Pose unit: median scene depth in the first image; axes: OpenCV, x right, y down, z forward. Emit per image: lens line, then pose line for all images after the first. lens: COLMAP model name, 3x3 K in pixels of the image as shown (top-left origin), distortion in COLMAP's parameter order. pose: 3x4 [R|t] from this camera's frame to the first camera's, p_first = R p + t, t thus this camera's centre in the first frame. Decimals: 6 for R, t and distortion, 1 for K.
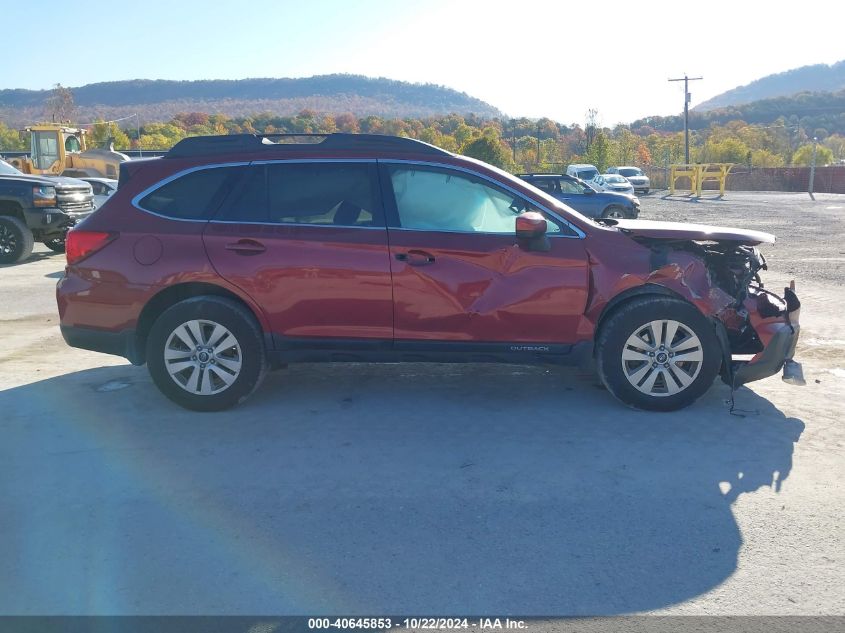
lens RADIAL K [[657.8, 0, 421.9], [0, 657.8, 330.7], [0, 0, 1]] dist [-0.006169, -0.006087]
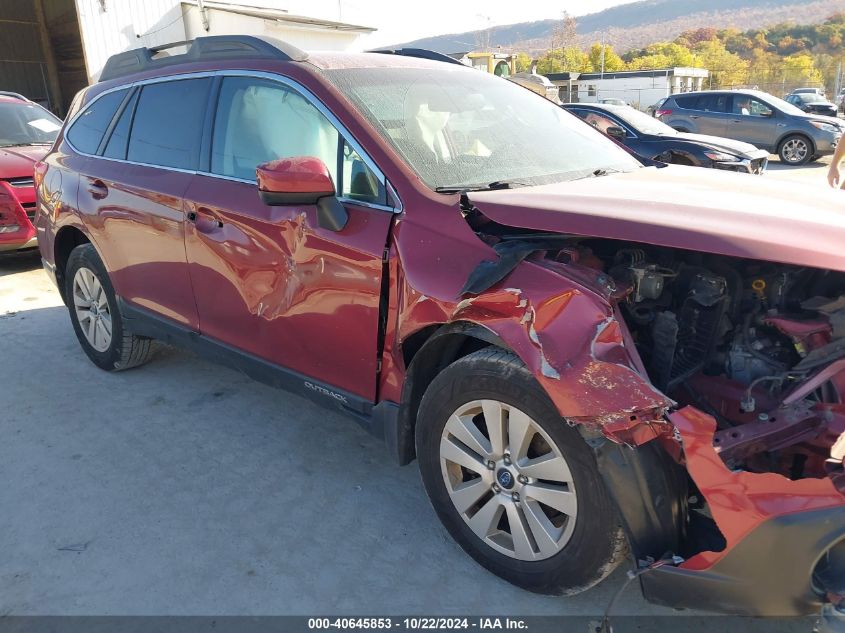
lens RADIAL K [[657.8, 0, 421.9], [0, 657.8, 330.7], [0, 0, 1]] dist [-0.006169, -0.006087]
pose [[0.770324, 0.189250, -0.608922, 0.582232], [-0.121689, 0.981023, 0.150952, -0.125386], [0.625934, -0.042182, 0.778735, 0.599636]]
